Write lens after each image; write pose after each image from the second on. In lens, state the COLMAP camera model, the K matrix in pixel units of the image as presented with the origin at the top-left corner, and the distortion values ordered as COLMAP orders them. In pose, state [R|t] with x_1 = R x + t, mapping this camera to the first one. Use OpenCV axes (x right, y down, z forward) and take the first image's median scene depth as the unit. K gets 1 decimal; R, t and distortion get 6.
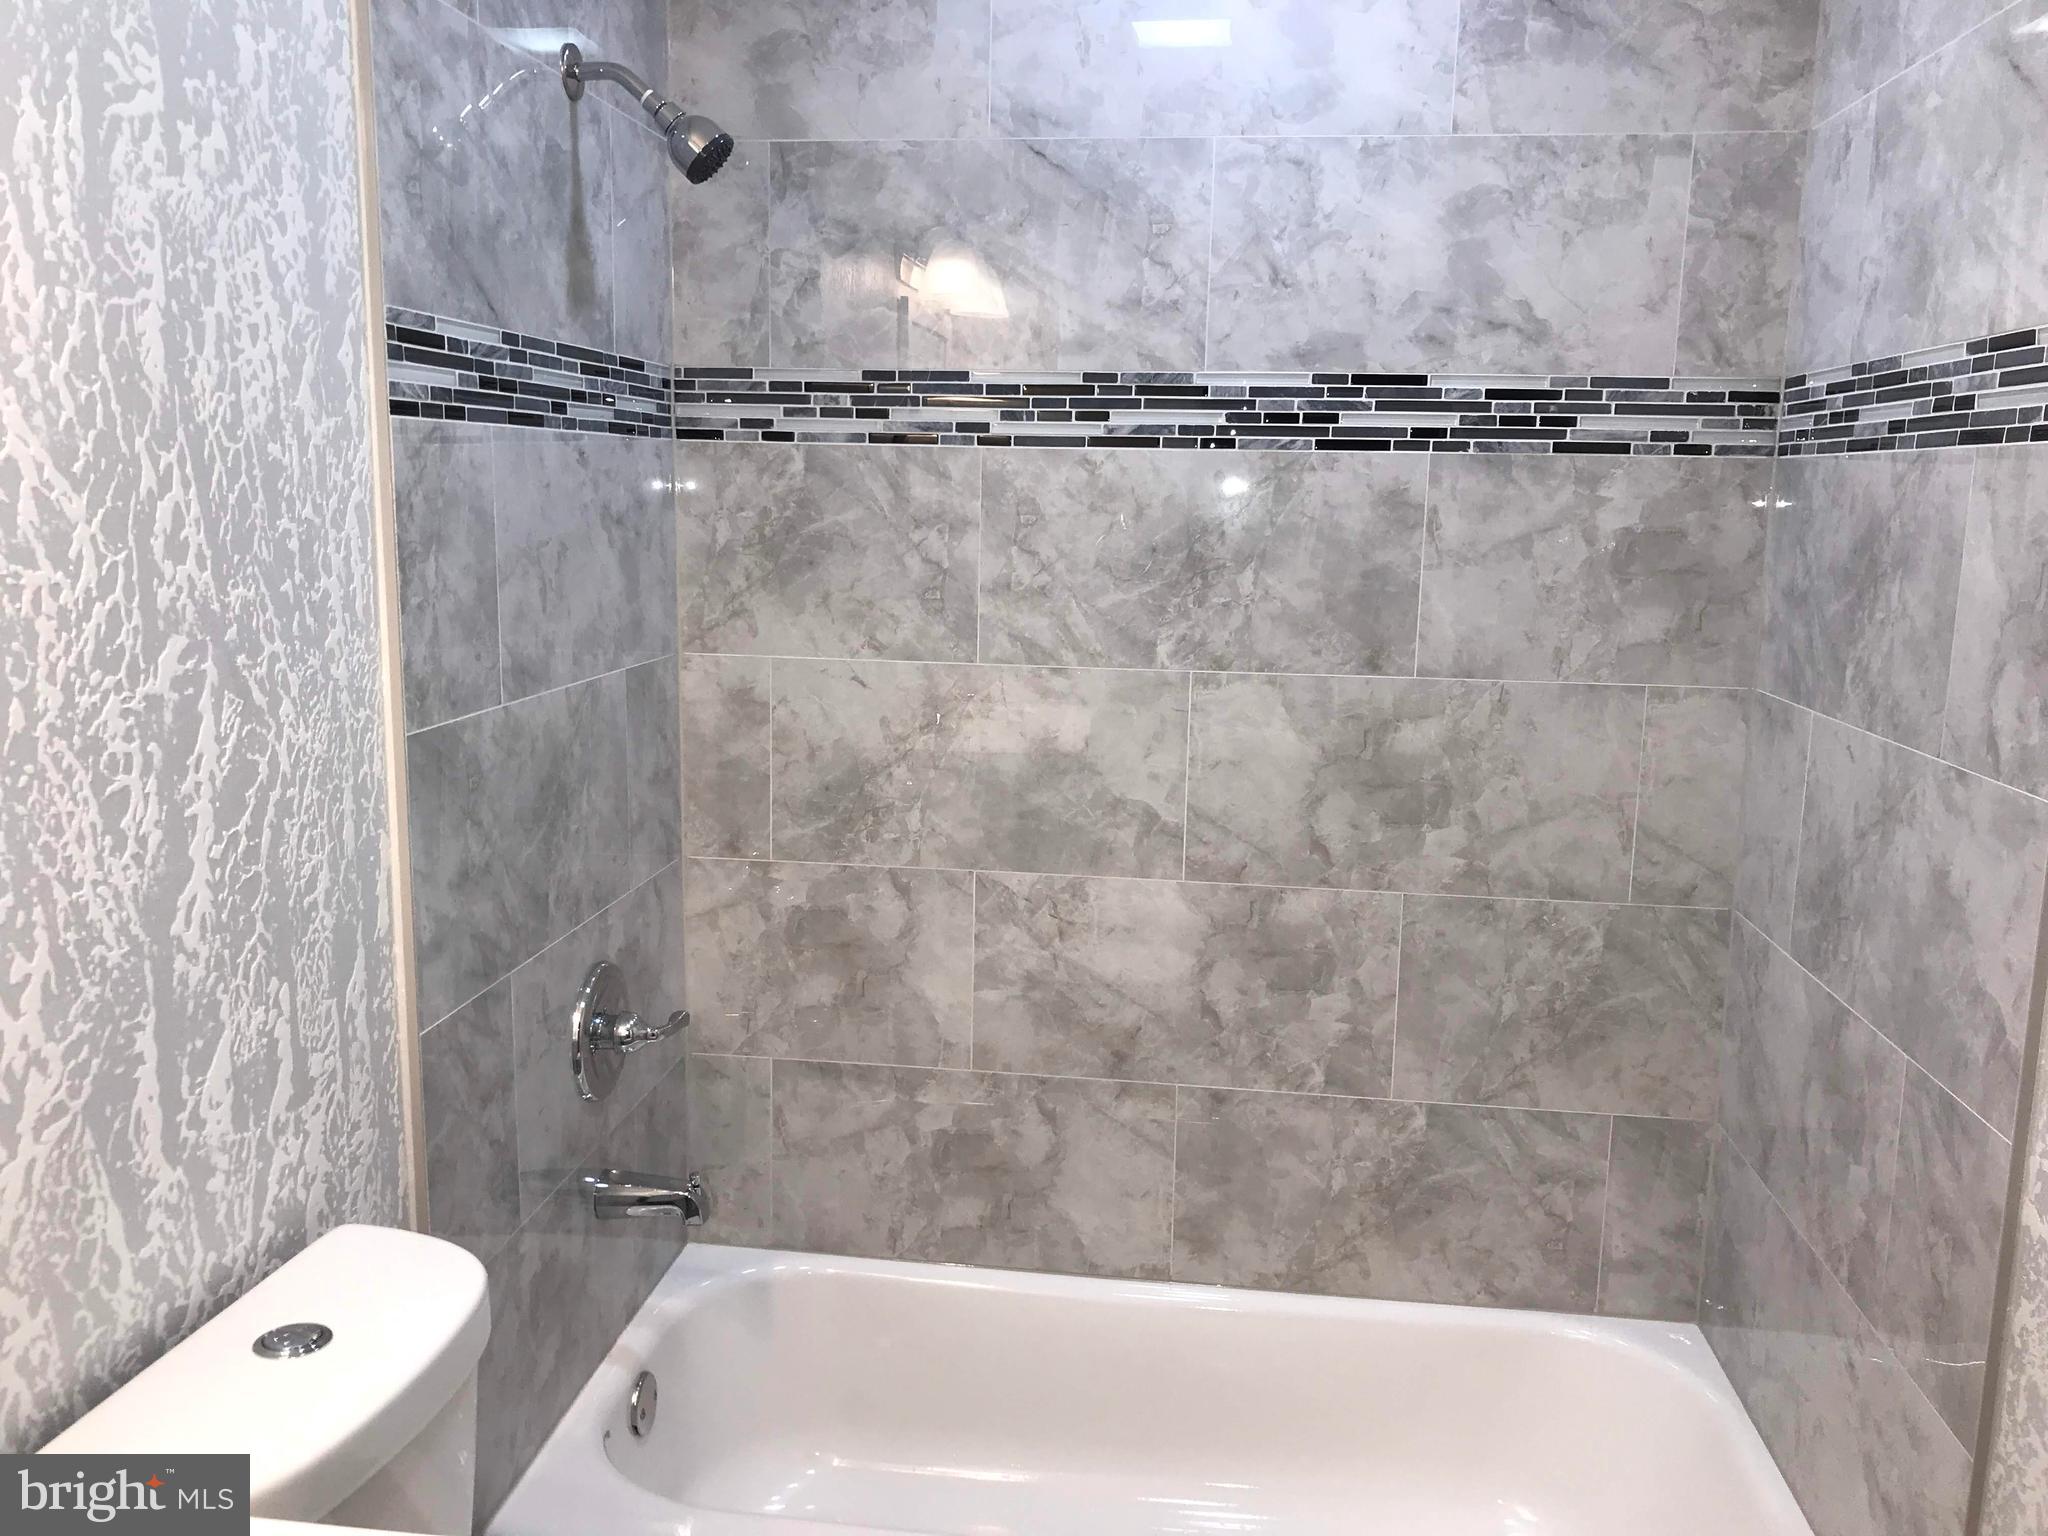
lens RADIAL K [[1697.0, 0, 1019.7], [0, 1697.0, 761.7], [0, 0, 1]] dist [0.038631, -0.045956]
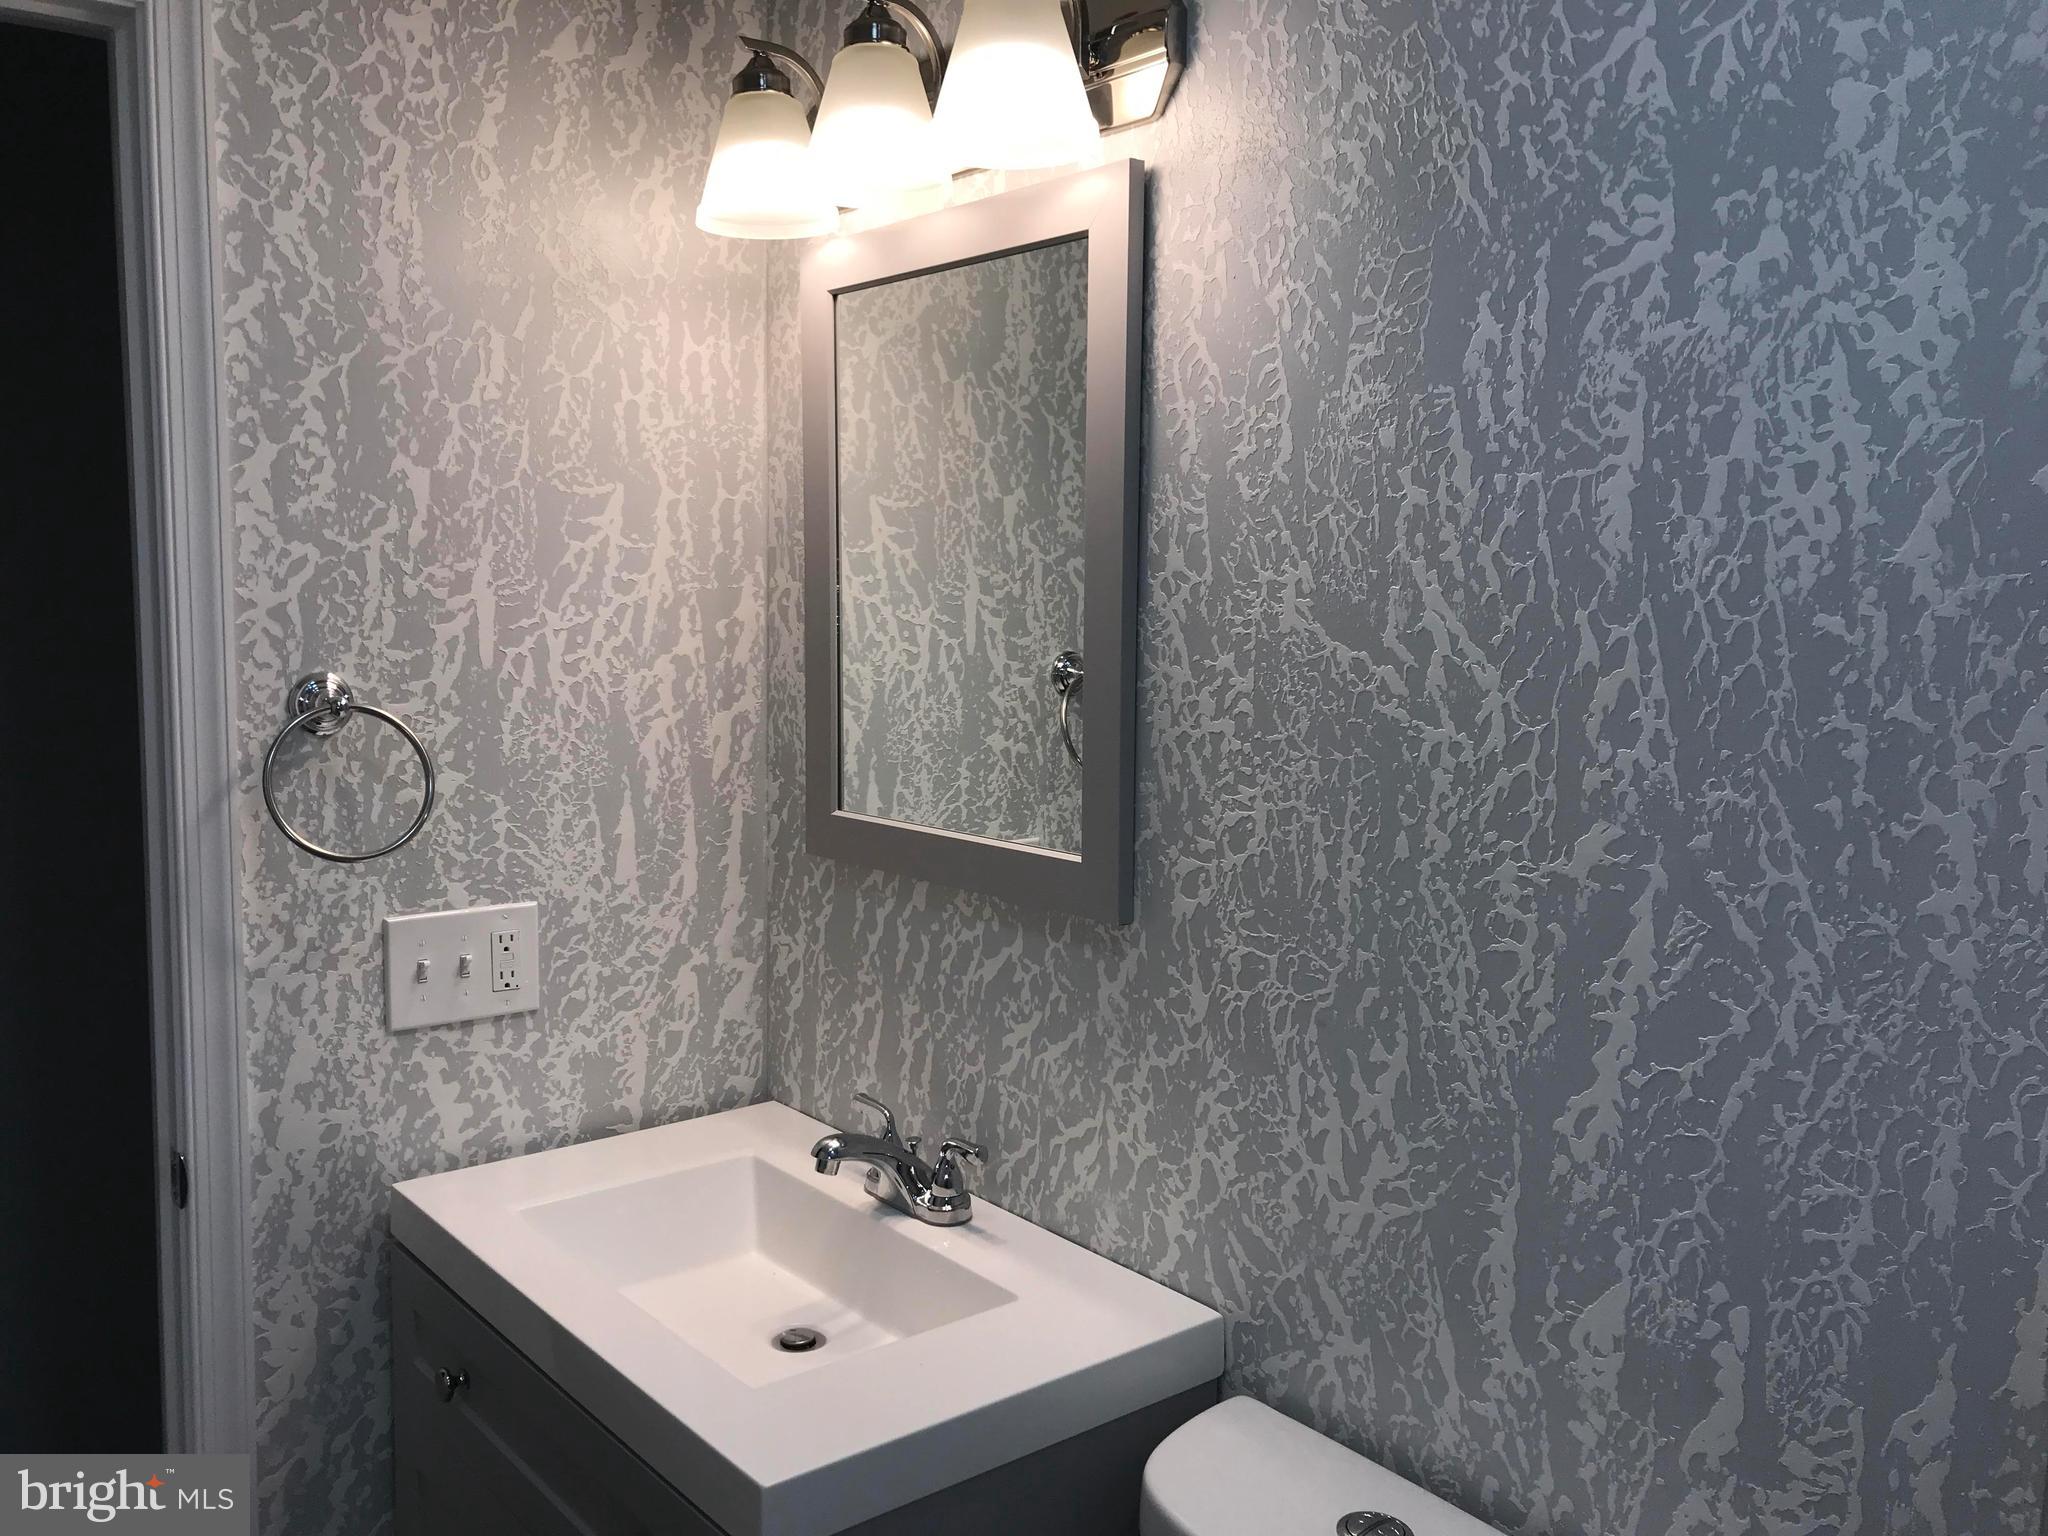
lens RADIAL K [[1697.0, 0, 1017.7], [0, 1697.0, 765.7], [0, 0, 1]] dist [0.038631, -0.045956]
pose [[-0.685143, 0.044526, -0.727047, 0.381288], [-0.146080, 0.969453, 0.197032, -0.233511], [0.713611, 0.241202, -0.657709, 1.344238]]
